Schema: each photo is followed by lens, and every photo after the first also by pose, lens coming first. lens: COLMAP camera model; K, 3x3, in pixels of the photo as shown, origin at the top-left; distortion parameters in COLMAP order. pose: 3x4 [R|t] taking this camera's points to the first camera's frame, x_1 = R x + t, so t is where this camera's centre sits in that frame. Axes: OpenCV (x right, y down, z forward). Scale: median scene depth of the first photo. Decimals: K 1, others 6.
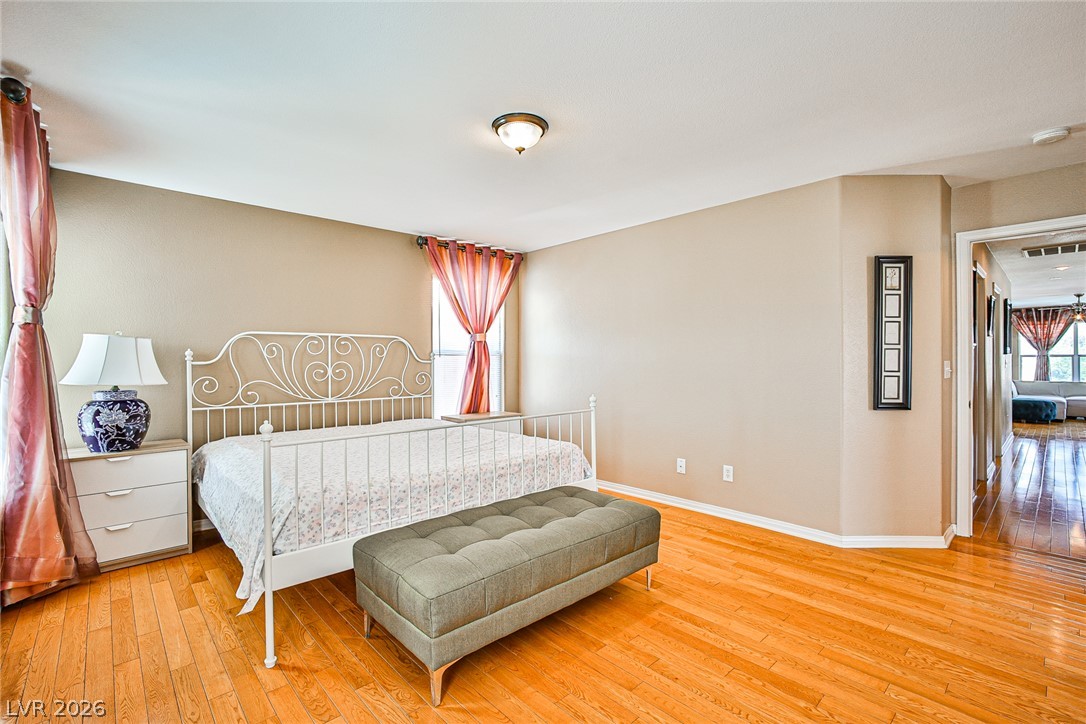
lens RADIAL K [[486.4, 0, 541.1], [0, 486.4, 360.1], [0, 0, 1]] dist [-0.038336, 0.015775]
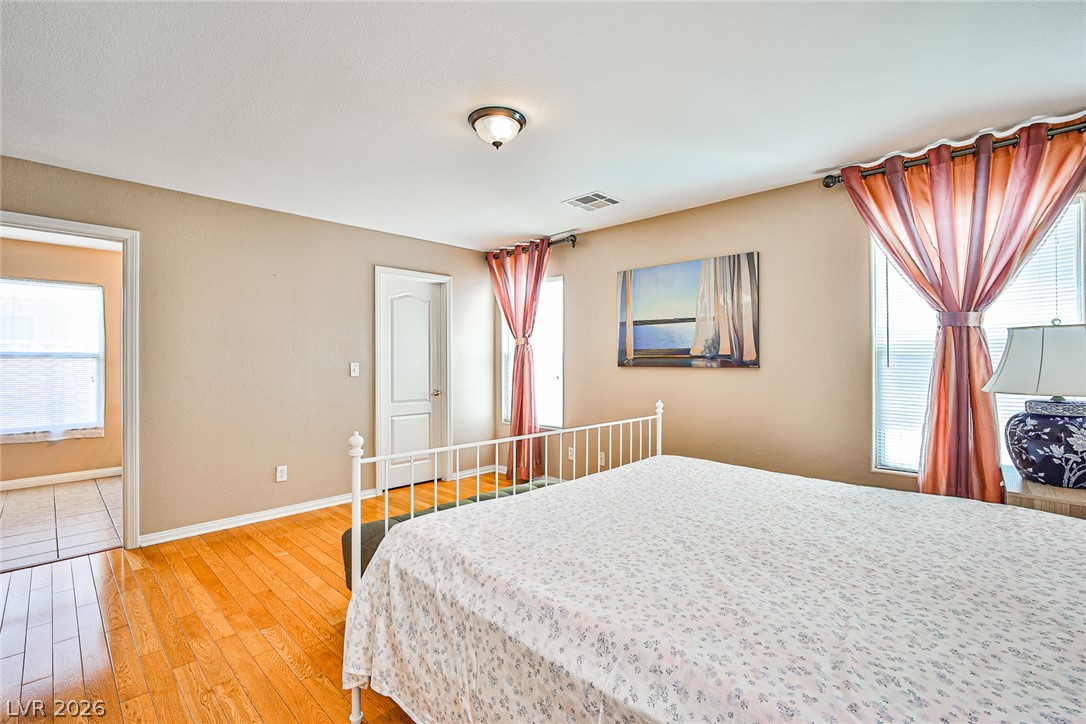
lens RADIAL K [[486.4, 0, 541.1], [0, 486.4, 360.1], [0, 0, 1]] dist [-0.038336, 0.015775]
pose [[-0.997906, 0.029860, -0.057368, -0.046062], [0.028450, 0.999276, 0.025246, -0.033294], [0.058081, 0.023561, -0.998034, 1.233514]]
